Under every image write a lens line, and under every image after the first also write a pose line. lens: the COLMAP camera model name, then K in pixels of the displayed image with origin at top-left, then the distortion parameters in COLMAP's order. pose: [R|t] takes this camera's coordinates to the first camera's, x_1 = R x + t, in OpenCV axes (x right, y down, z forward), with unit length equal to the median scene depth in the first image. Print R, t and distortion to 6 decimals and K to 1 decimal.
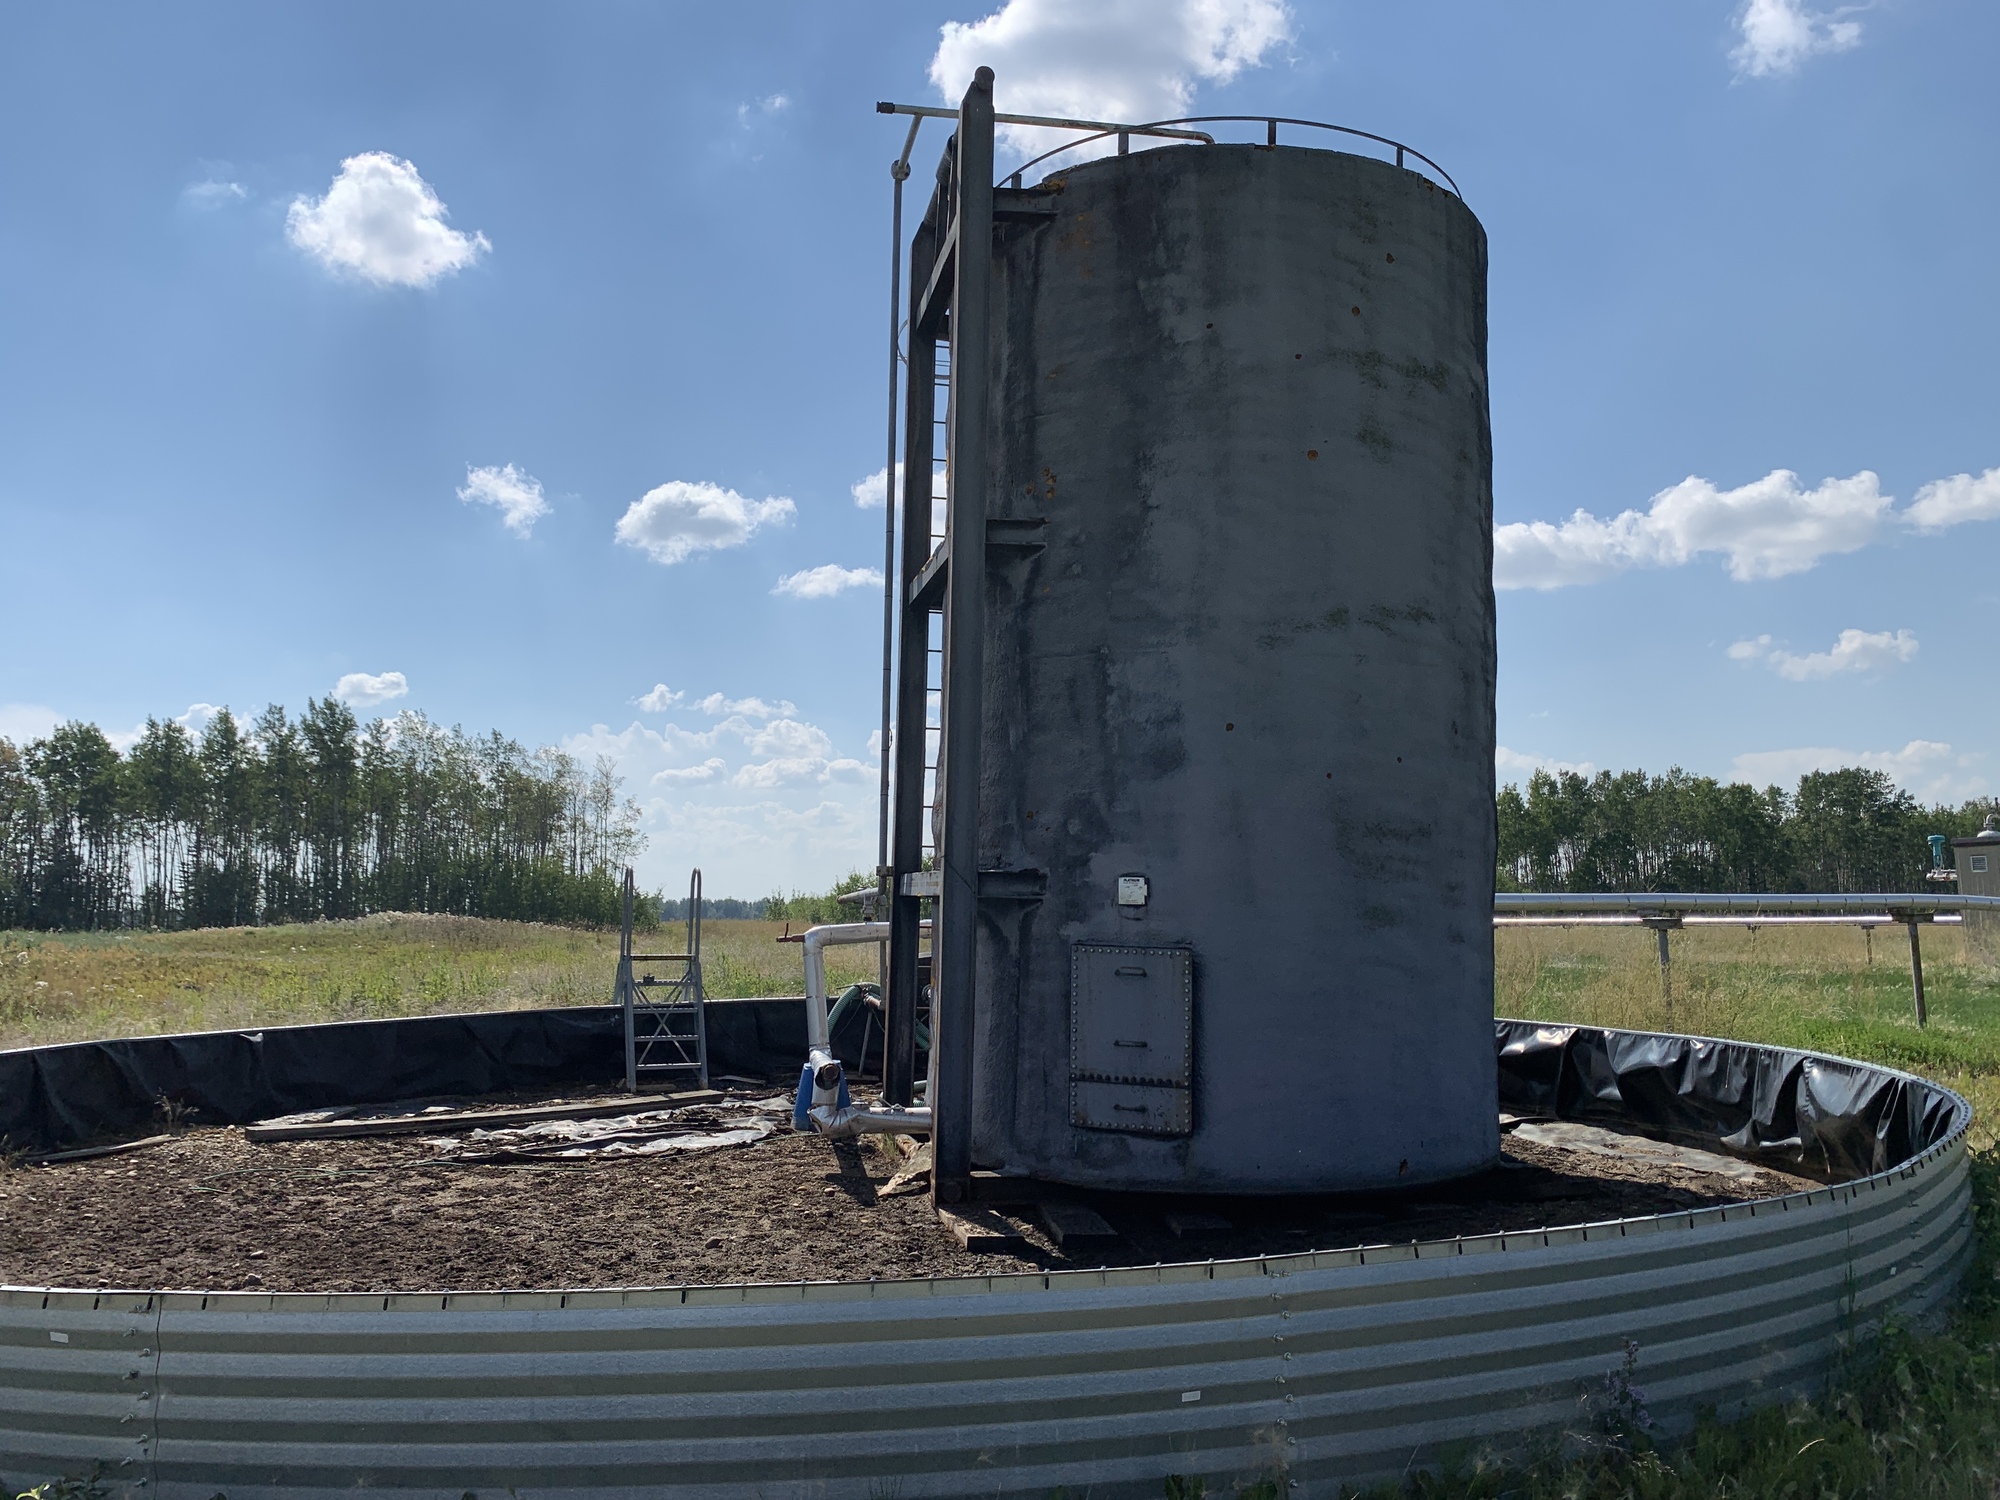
lens RADIAL K [[1529.0, 0, 951.6], [0, 1529.0, 665.9], [0, 0, 1]] dist [0.042190, -0.072876]
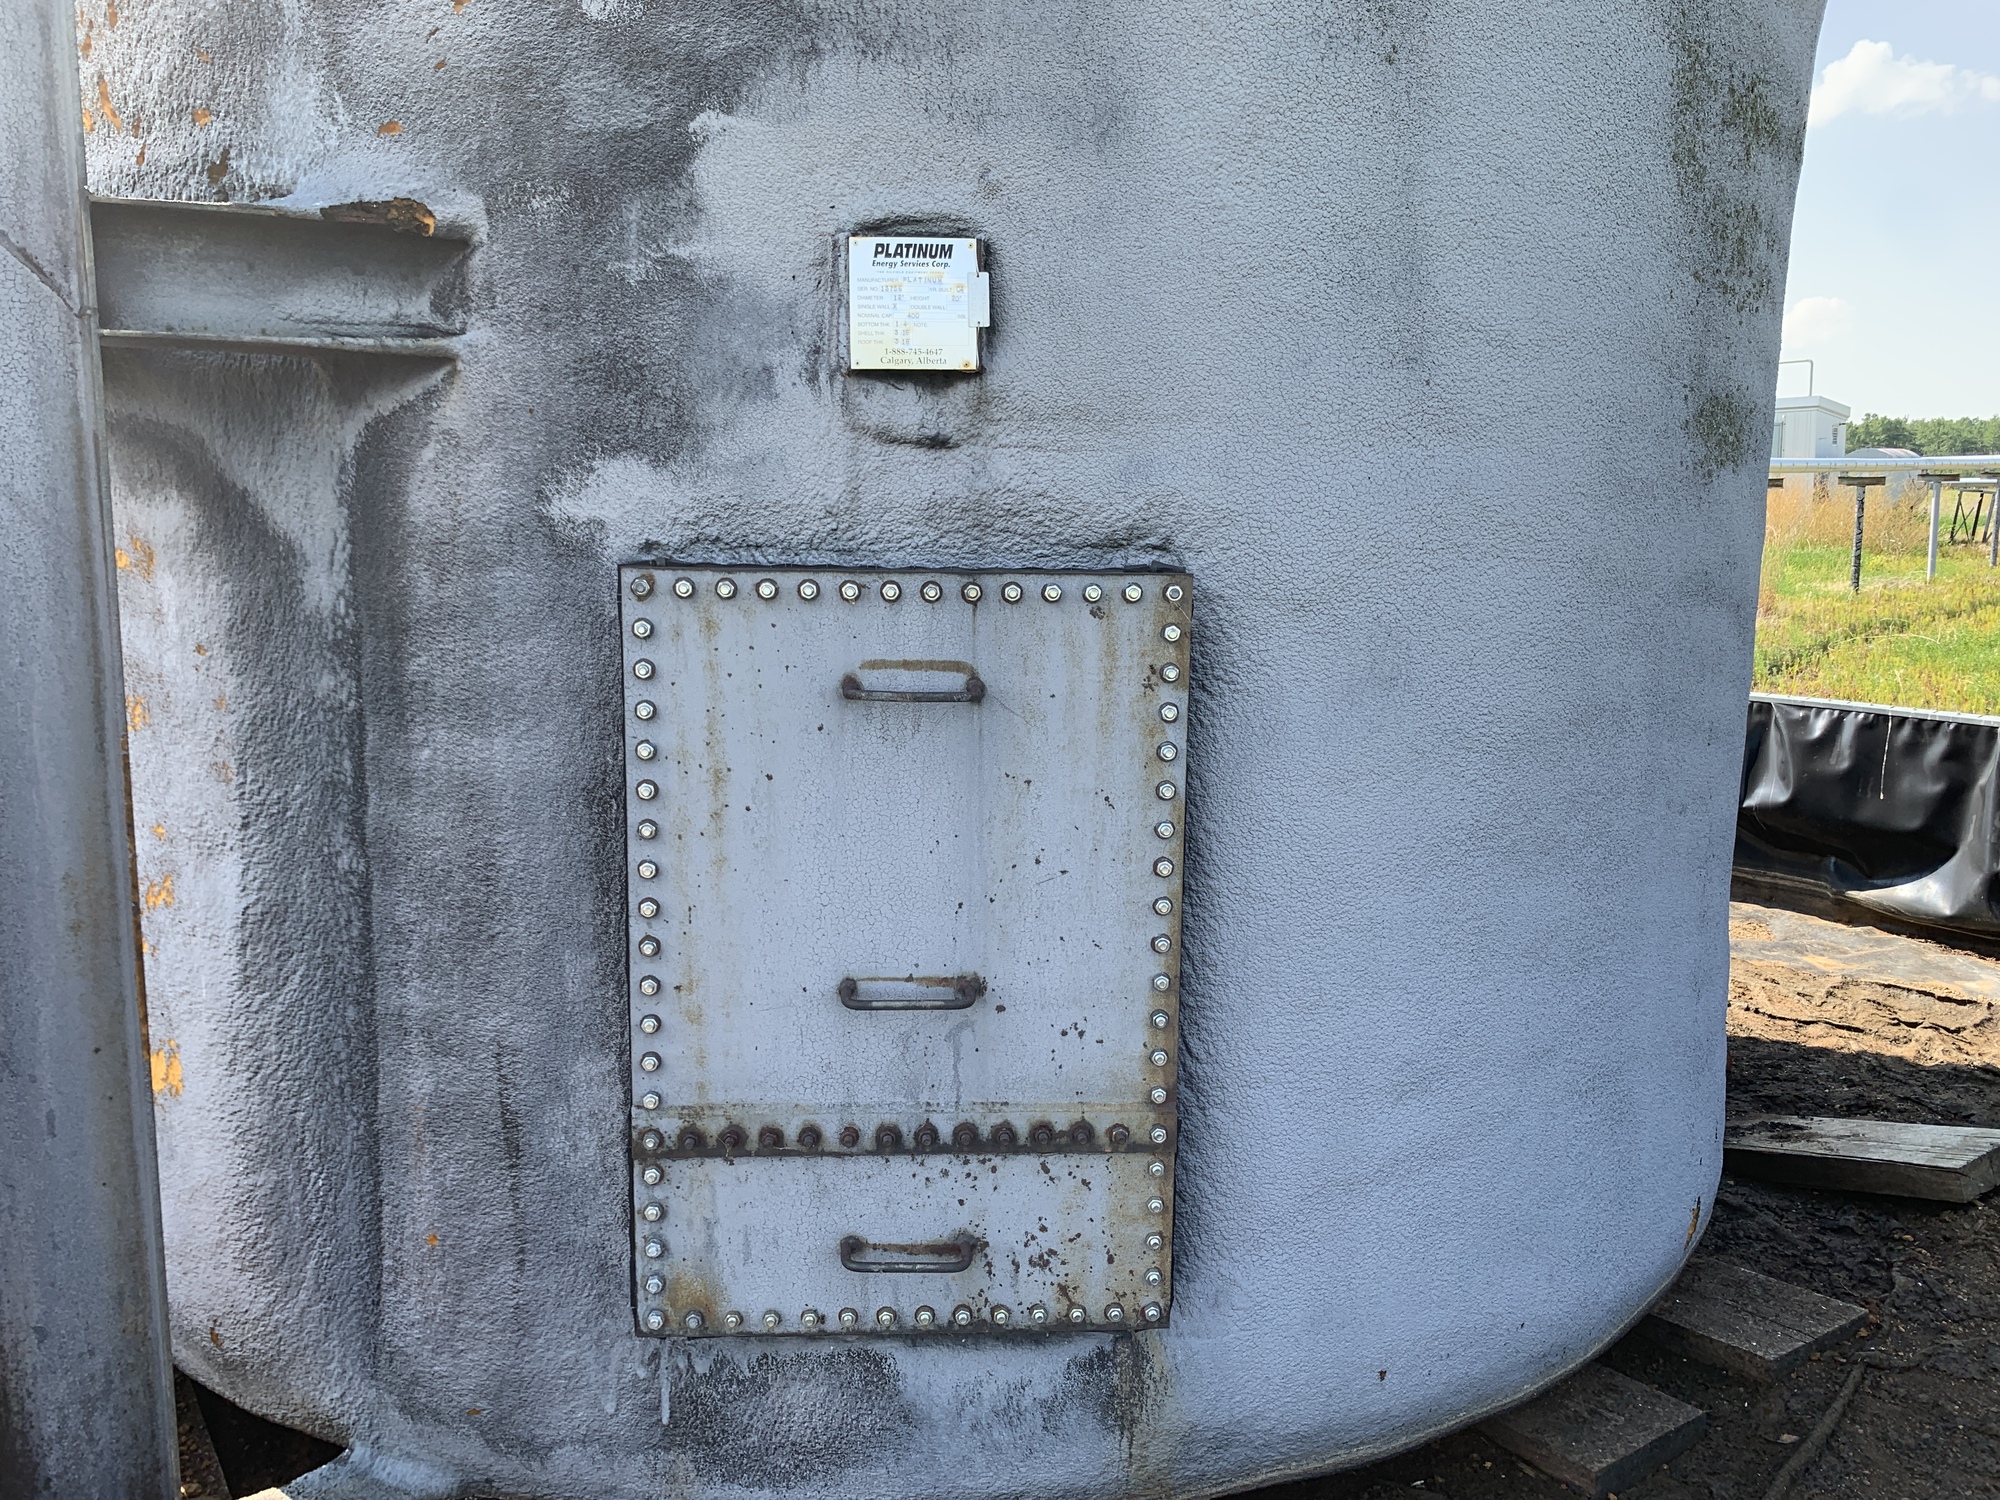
lens RADIAL K [[1529.0, 0, 1003.5], [0, 1529.0, 749.0], [0, 0, 1]] dist [0.042190, -0.072876]
pose [[0.904092, -0.079551, 0.419869, 0.035451], [-0.055341, 0.952452, 0.299621, 0.139376], [-0.423740, -0.294120, 0.856702, 0.786659]]
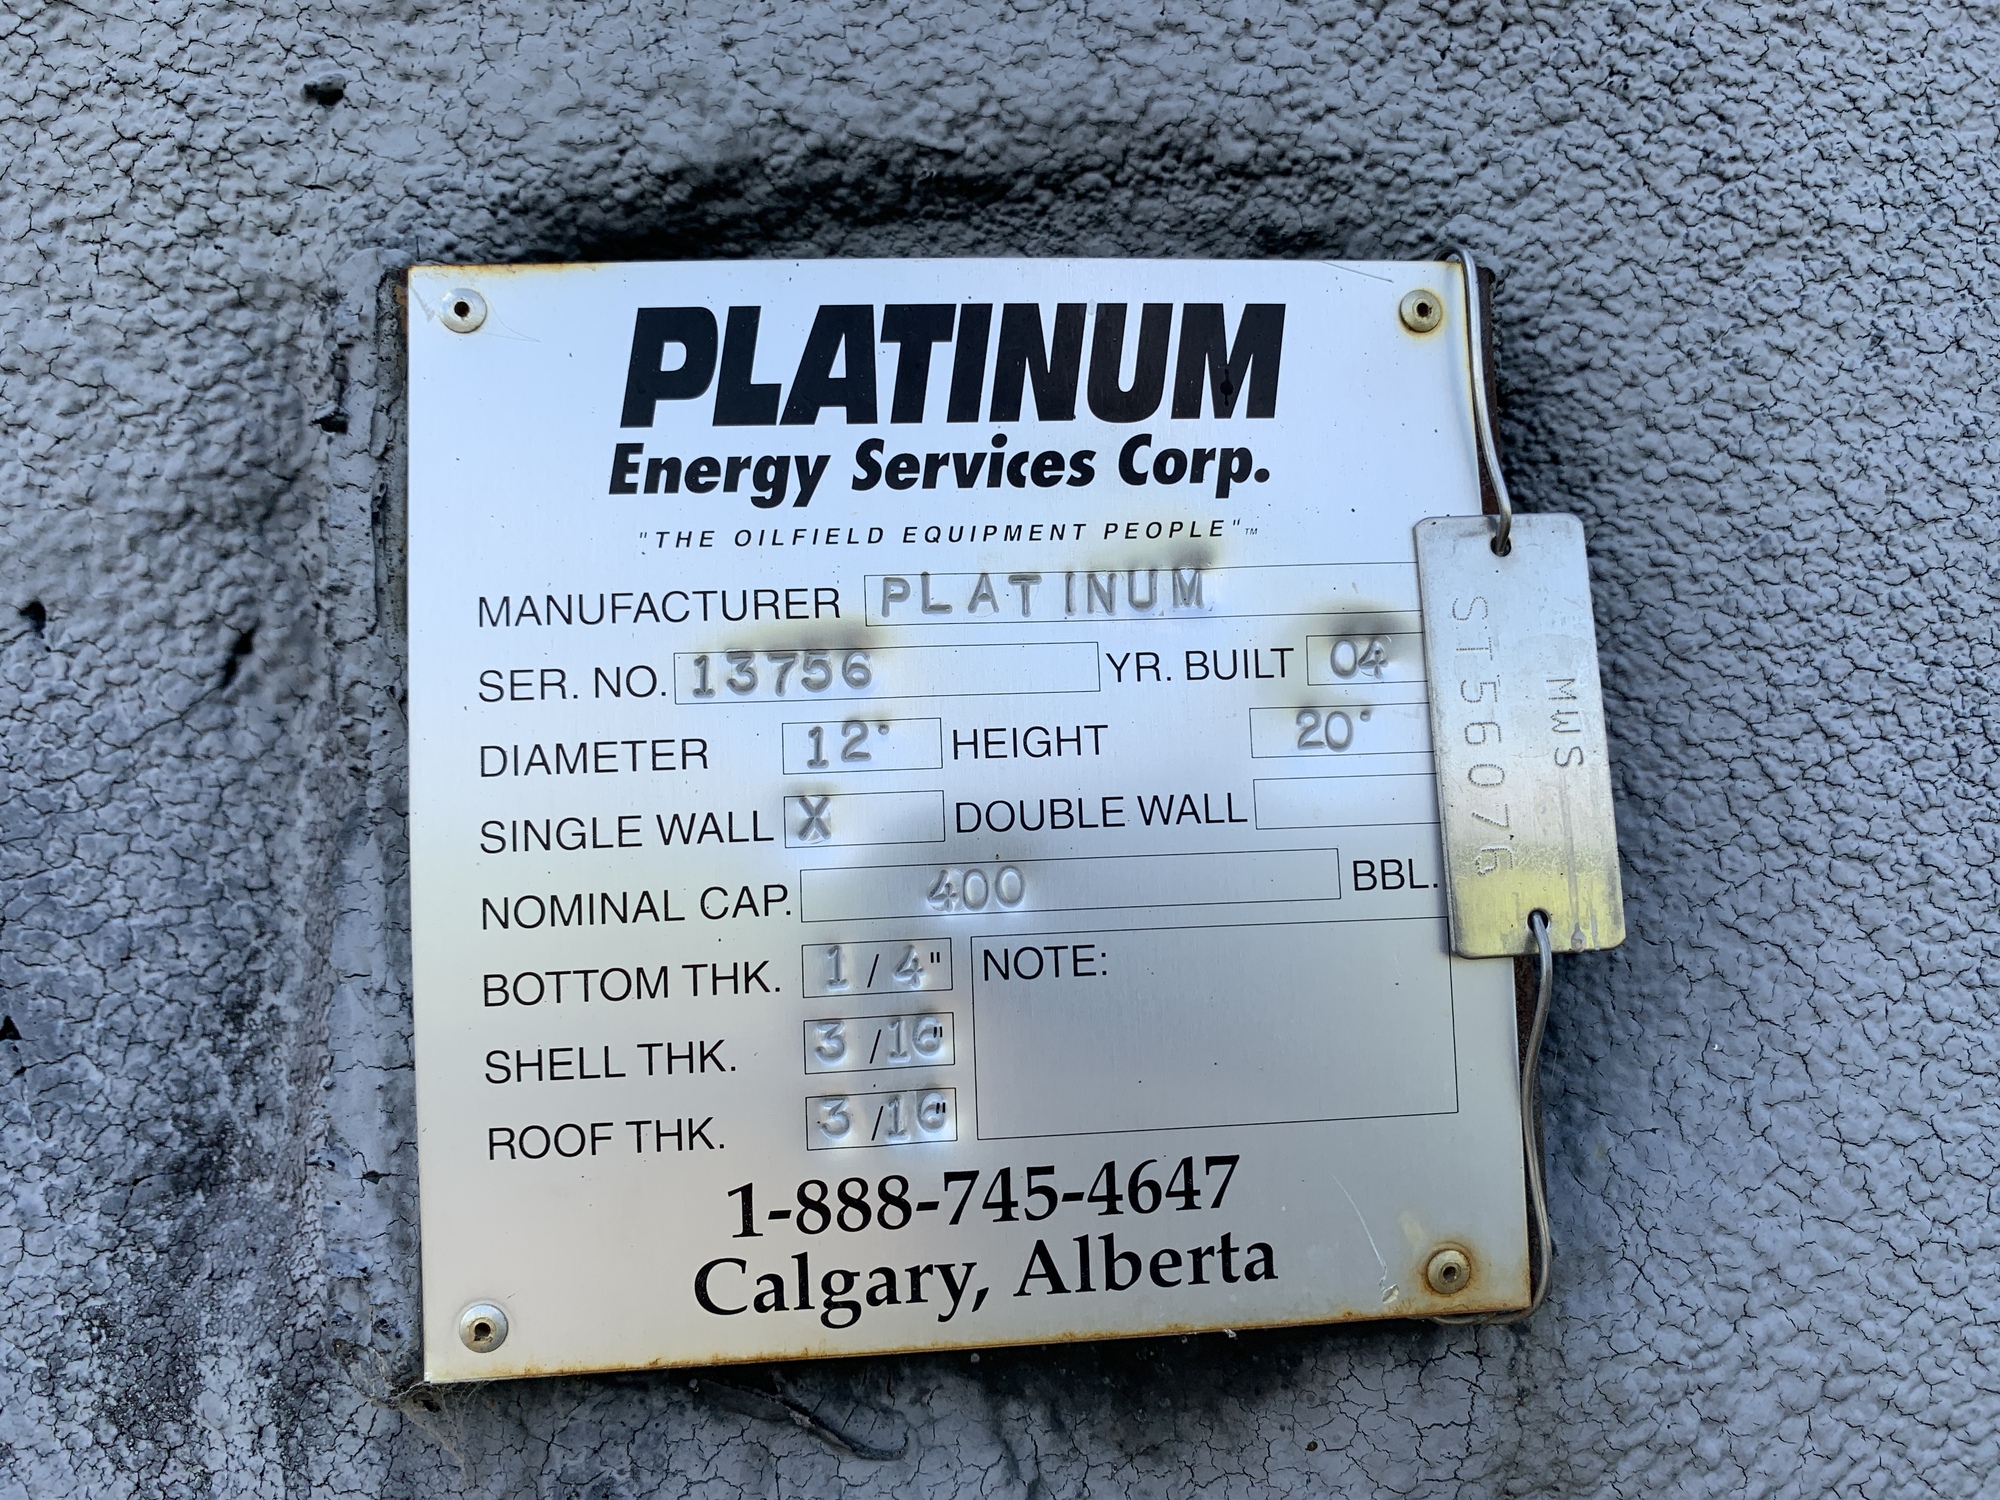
lens RADIAL K [[1529.0, 0, 1004.9], [0, 1529.0, 745.3], [0, 0, 1]] dist [0.042190, -0.072876]
pose [[0.884968, -0.020243, 0.465211, 0.105063], [-0.020397, 0.996411, 0.082158, 0.142123], [-0.465205, -0.082196, 0.881379, 0.964534]]
